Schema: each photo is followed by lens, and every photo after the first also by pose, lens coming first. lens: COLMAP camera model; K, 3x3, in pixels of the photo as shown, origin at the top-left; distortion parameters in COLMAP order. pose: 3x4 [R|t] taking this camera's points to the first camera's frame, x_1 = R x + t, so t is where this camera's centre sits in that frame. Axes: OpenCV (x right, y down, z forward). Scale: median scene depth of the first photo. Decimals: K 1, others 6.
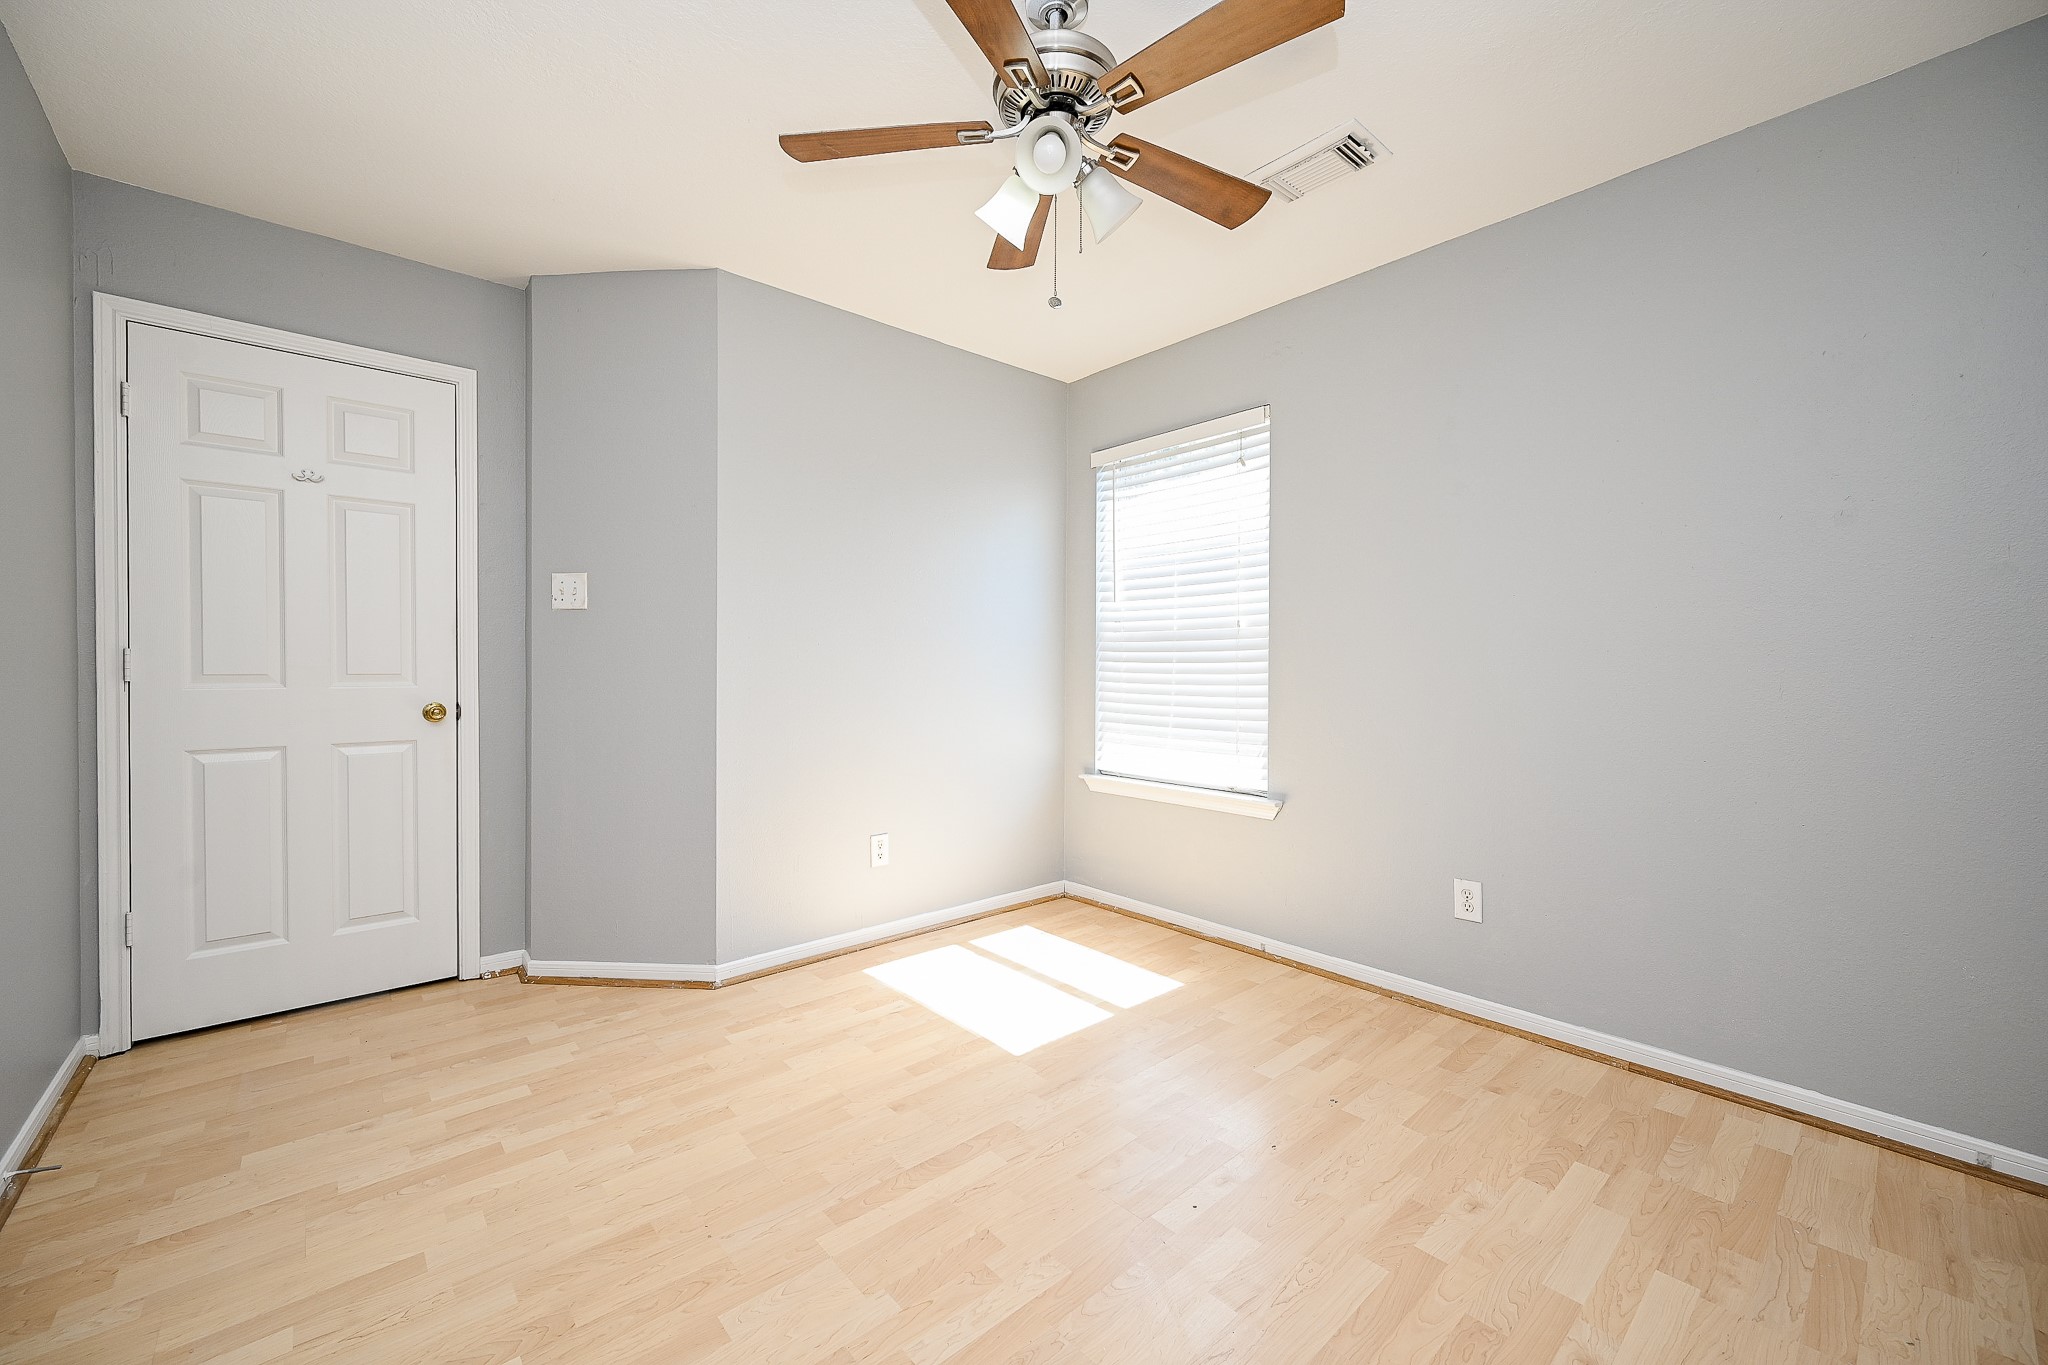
lens RADIAL K [[804.1, 0, 1021.4], [0, 804.1, 678.3], [0, 0, 1]] dist [-0.001715, -0.000097]
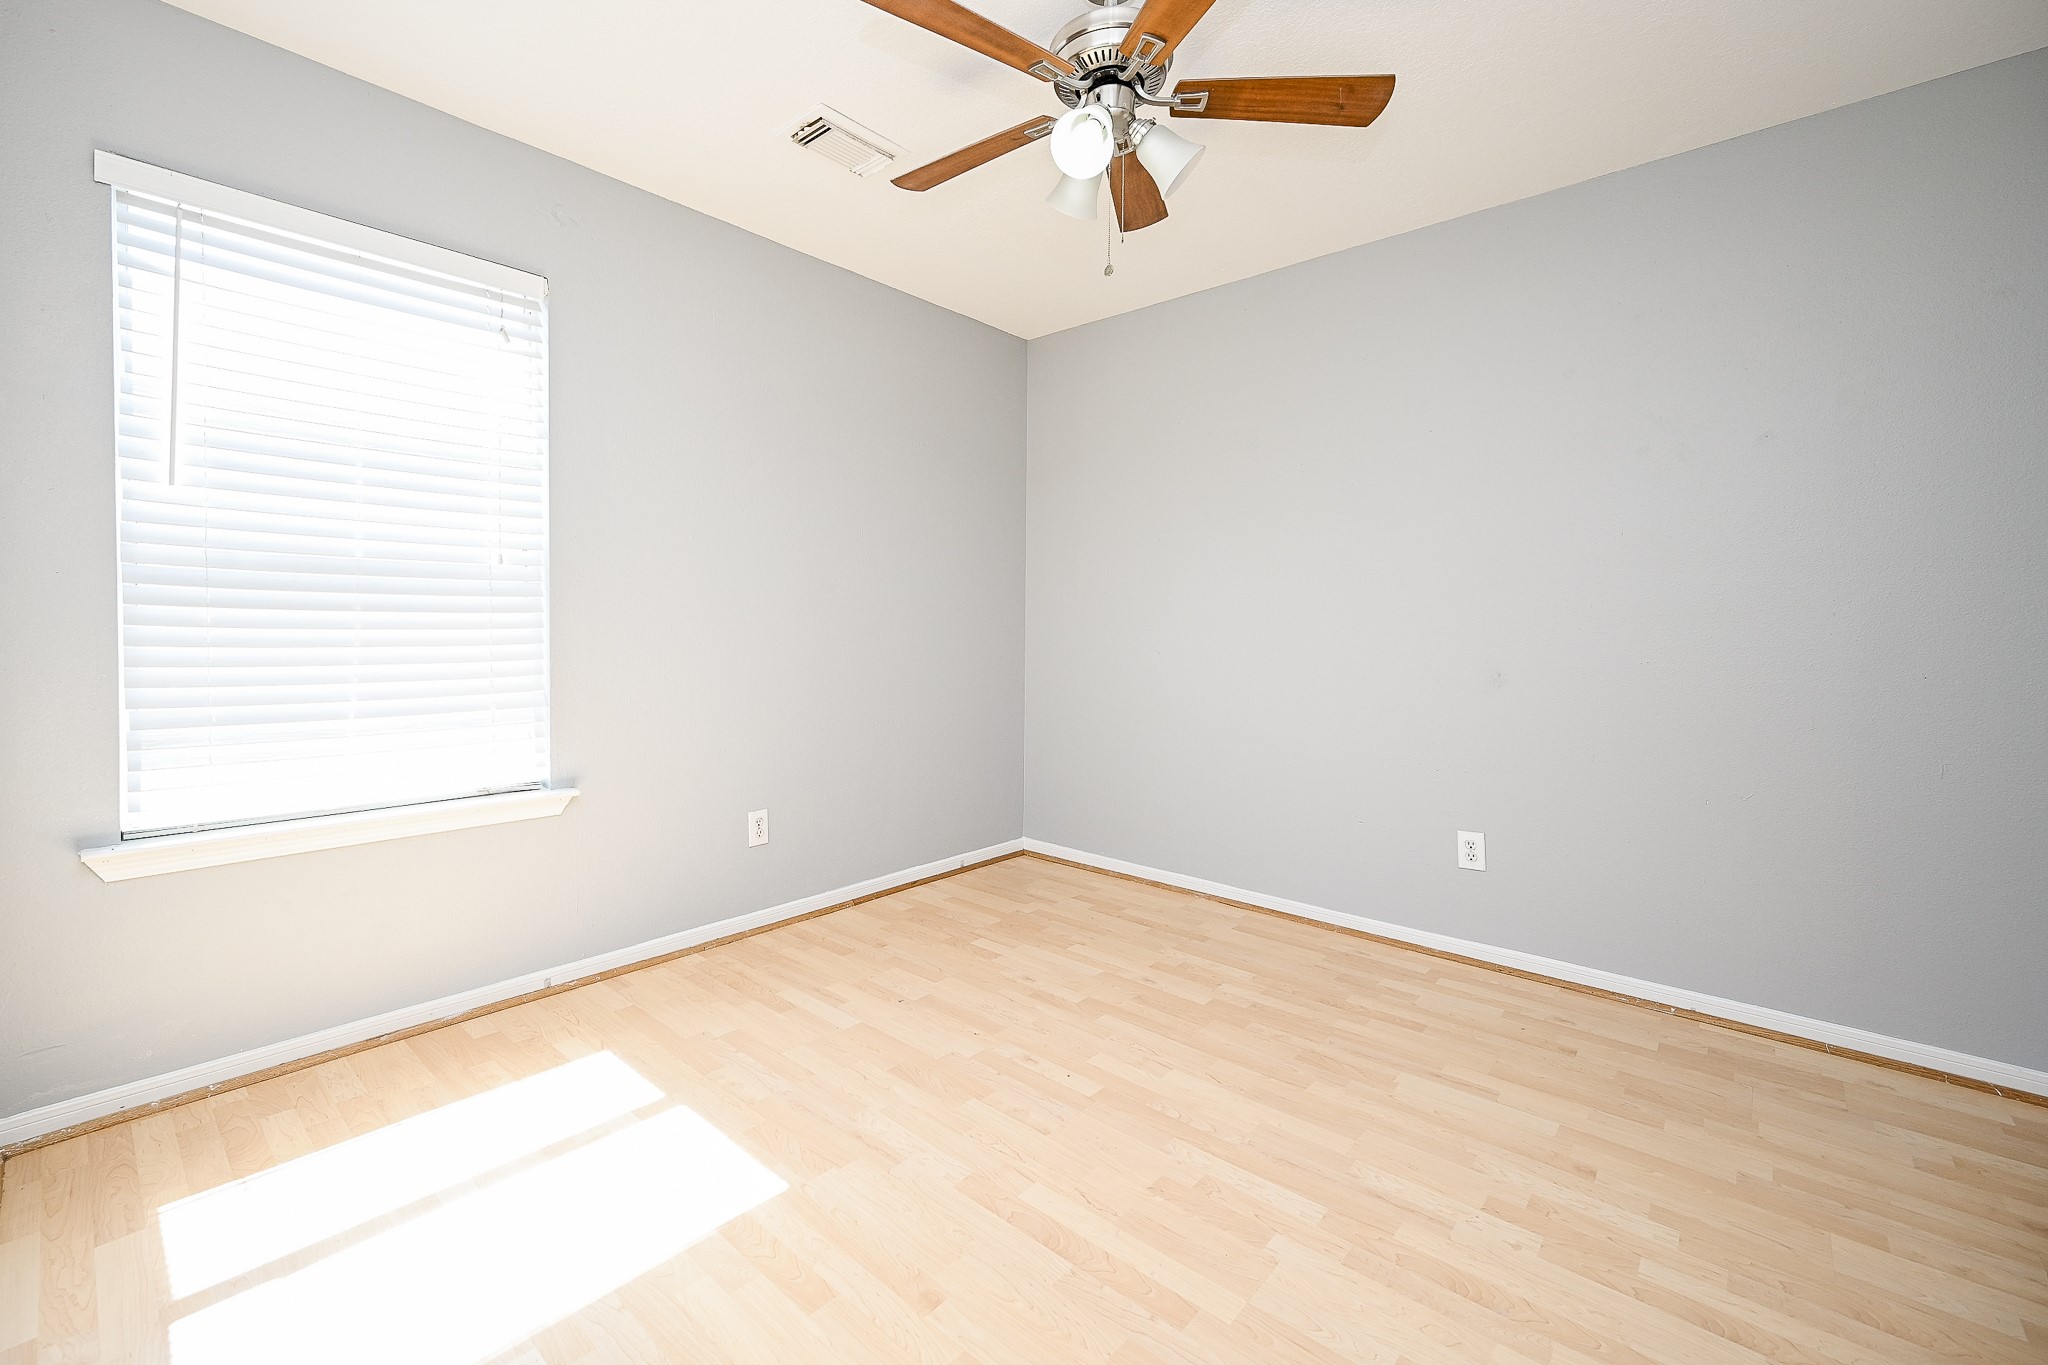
lens RADIAL K [[797.0, 0, 1016.1], [0, 797.0, 642.6], [0, 0, 1]] dist [0.000733, 0.000029]
pose [[-0.090154, -0.023618, 0.995648, -0.507803], [0.003250, 0.999706, 0.024008, -0.009349], [-0.995923, 0.005401, -0.090051, 0.633676]]
